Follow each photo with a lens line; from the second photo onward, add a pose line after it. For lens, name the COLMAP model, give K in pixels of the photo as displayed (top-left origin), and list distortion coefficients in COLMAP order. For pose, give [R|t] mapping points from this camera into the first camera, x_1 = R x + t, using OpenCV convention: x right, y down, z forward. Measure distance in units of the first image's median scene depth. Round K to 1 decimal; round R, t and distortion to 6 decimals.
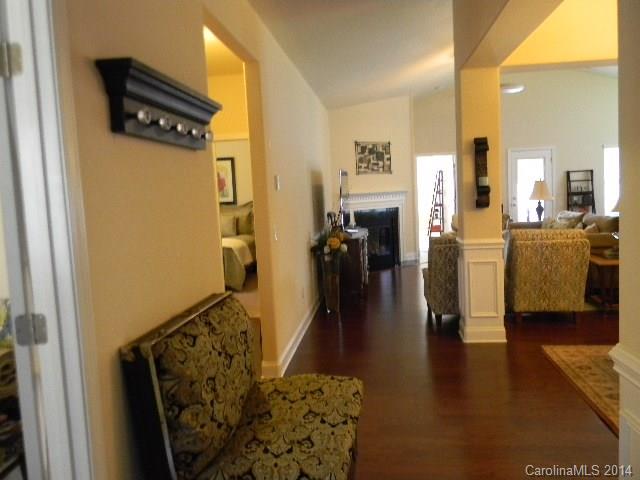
lens RADIAL K [[526.8, 0, 320.0], [0, 526.8, 240.0], [0, 0, 1]] dist [0.005572, 0.002726]
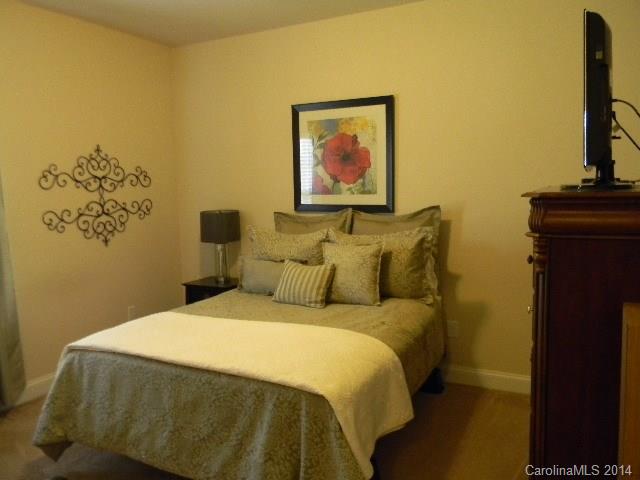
lens RADIAL K [[526.8, 0, 320.0], [0, 526.8, 240.0], [0, 0, 1]] dist [0.005572, 0.002726]
pose [[0.934436, 0.067000, -0.349771, -0.068161], [-0.062205, 0.997752, 0.024937, -0.053815], [0.350655, -0.001544, 0.936503, 0.603692]]
